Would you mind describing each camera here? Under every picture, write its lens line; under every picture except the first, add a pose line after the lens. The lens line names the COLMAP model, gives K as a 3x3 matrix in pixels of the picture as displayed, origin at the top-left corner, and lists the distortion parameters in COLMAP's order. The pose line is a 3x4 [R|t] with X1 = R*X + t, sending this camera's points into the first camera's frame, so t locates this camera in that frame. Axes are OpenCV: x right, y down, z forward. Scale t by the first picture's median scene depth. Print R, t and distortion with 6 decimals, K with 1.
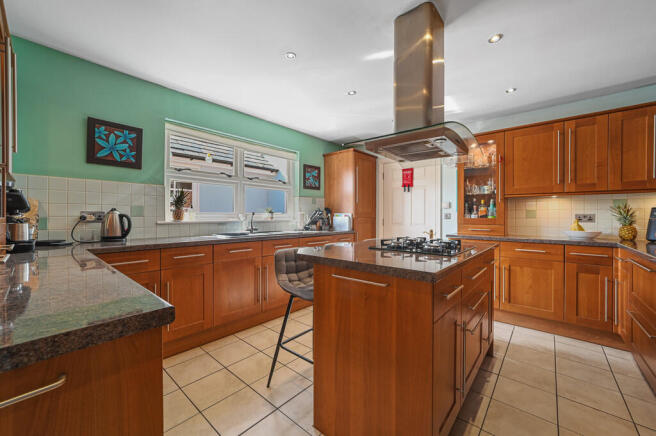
lens RADIAL K [[256.3, 0, 332.7], [0, 256.3, 214.6], [0, 0, 1]] dist [-0.022099, 0.000863]
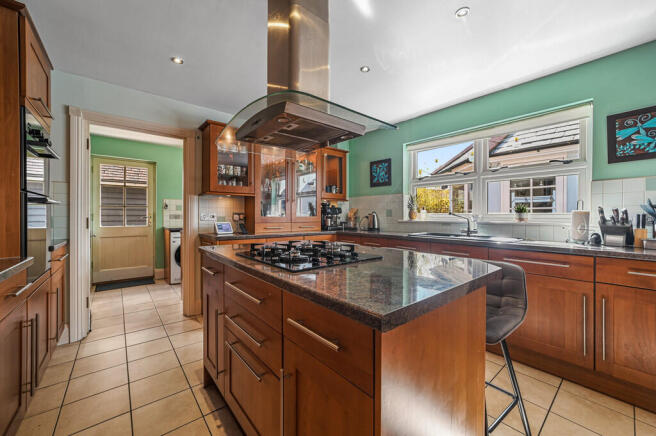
lens RADIAL K [[256.3, 0, 332.0], [0, 256.3, 217.9], [0, 0, 1]] dist [-0.022099, 0.000863]
pose [[-0.163854, 0.004948, -0.986472, 0.699486], [0.001813, 0.999987, 0.004714, 0.007167], [0.986483, -0.001016, -0.163860, 0.781726]]
